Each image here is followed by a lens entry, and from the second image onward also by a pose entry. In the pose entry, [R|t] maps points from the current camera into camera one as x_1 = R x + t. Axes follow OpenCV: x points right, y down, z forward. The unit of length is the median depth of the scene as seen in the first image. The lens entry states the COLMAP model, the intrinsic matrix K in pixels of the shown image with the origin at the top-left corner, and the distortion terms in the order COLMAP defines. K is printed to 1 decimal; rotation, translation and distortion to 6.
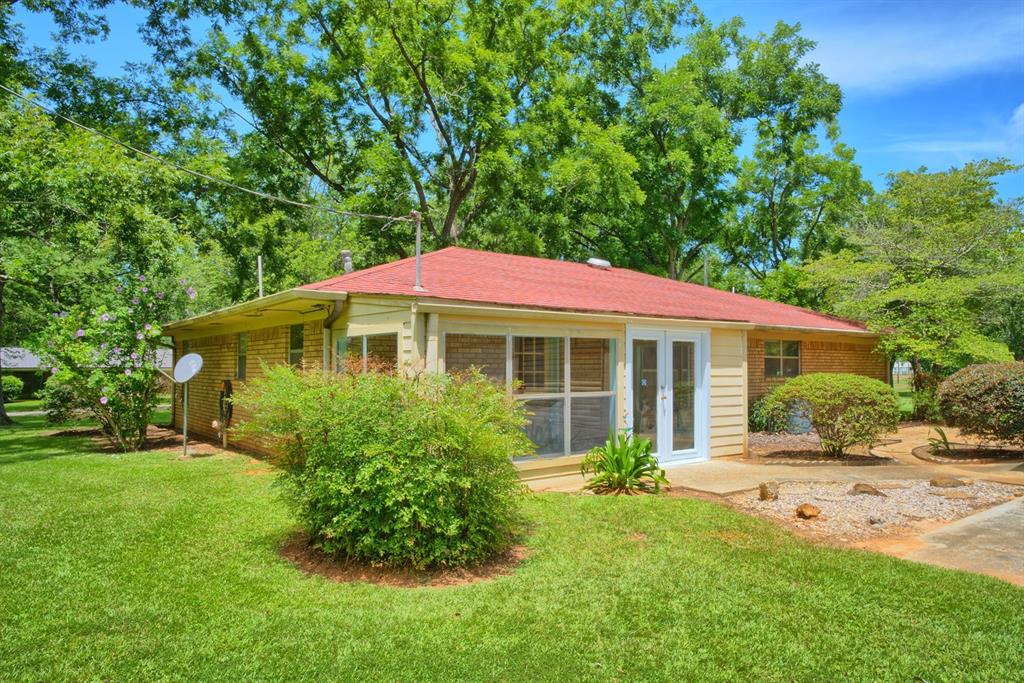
lens RADIAL K [[675.6, 0, 512.0], [0, 675.6, 341.5], [0, 0, 1]] dist [0.000683, 0.000133]
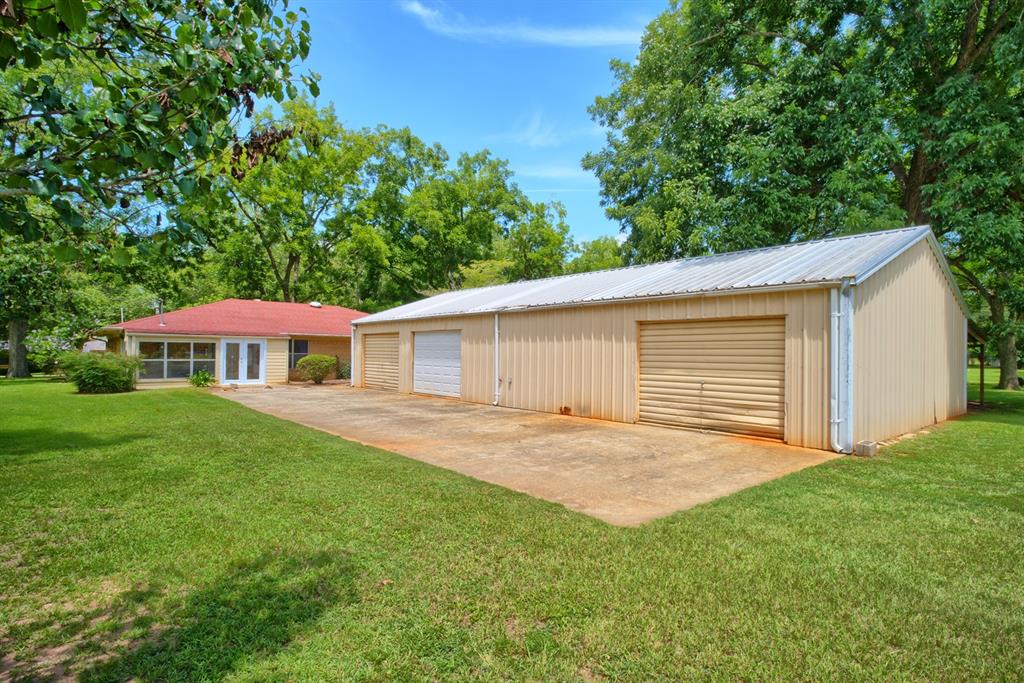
lens RADIAL K [[532.8, 0, 512.0], [0, 532.8, 341.5], [0, 0, 1]] dist [0.000536, 0.000042]
pose [[0.997544, 0.008239, 0.069551, 1.150521], [-0.009340, 0.999836, 0.015512, -0.052666], [-0.069412, -0.016124, 0.997458, -1.356216]]
